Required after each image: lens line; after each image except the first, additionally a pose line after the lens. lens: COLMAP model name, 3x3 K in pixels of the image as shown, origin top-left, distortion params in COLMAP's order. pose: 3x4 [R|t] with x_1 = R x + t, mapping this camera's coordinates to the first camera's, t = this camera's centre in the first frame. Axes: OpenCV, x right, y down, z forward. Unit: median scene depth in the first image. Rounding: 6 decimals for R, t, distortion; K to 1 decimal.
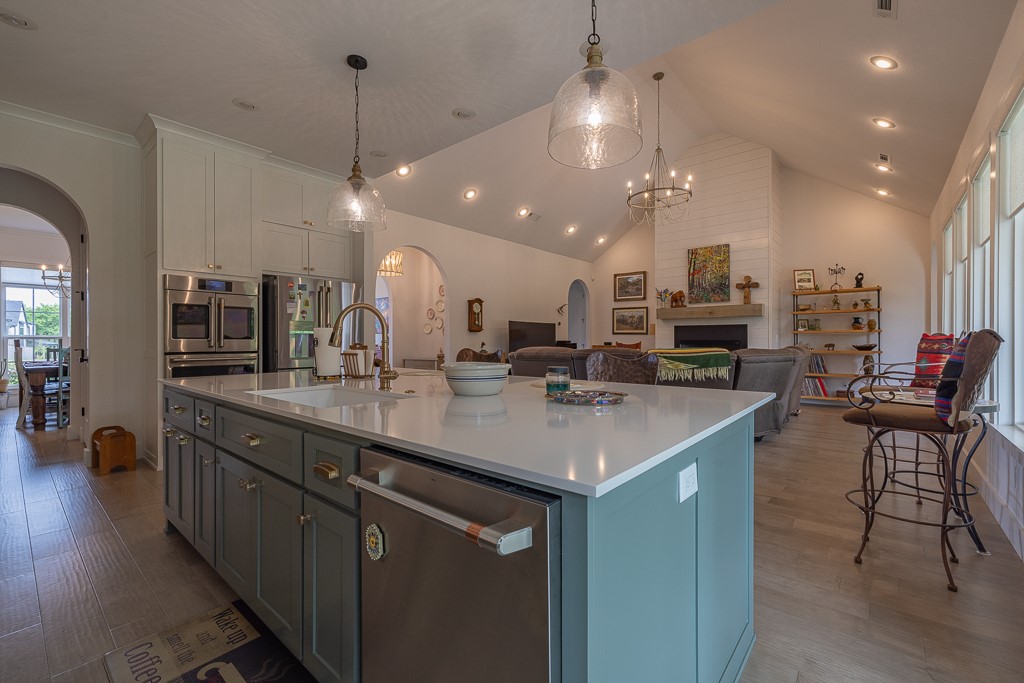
lens RADIAL K [[443.0, 0, 524.1], [0, 443.0, 339.8], [0, 0, 1]] dist [0.013002, -0.003113]
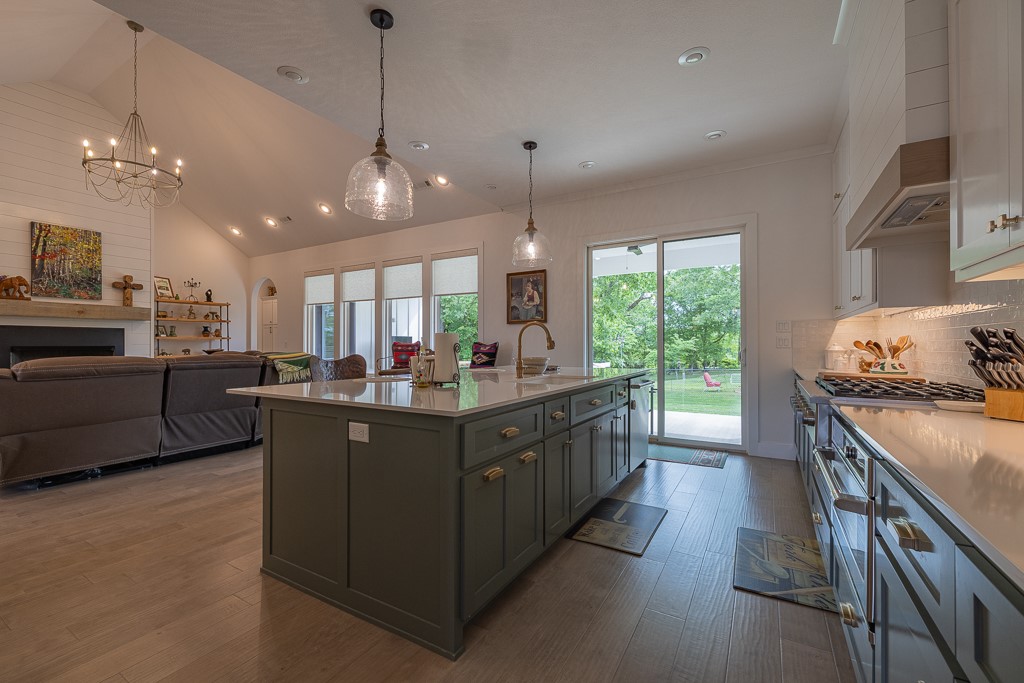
lens RADIAL K [[443.0, 0, 514.8], [0, 443.0, 340.6], [0, 0, 1]] dist [0.013002, -0.003113]
pose [[-0.147867, 0.009716, 0.988959, -0.499081], [0.000459, 0.999952, -0.009755, -0.001061], [-0.989007, -0.000989, -0.147865, 0.344605]]
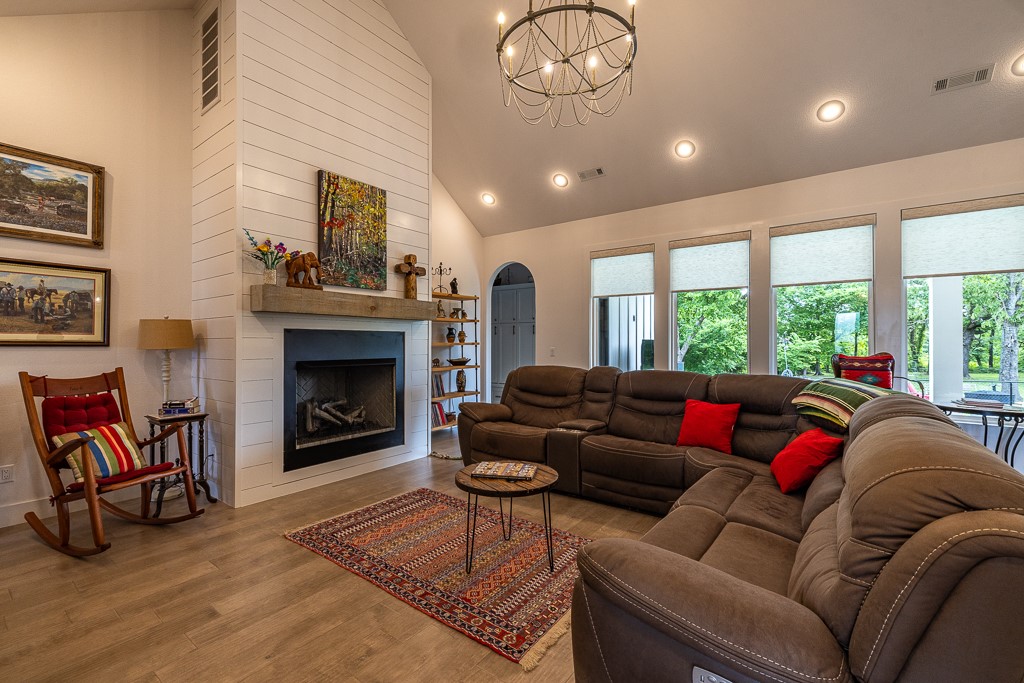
lens RADIAL K [[443.0, 0, 498.9], [0, 443.0, 339.5], [0, 0, 1]] dist [0.013002, -0.003113]
pose [[-0.028644, 0.004815, 0.999578, -0.117109], [-0.005099, 0.999975, -0.004963, -0.021831], [-0.999577, -0.005239, -0.028619, 0.869140]]
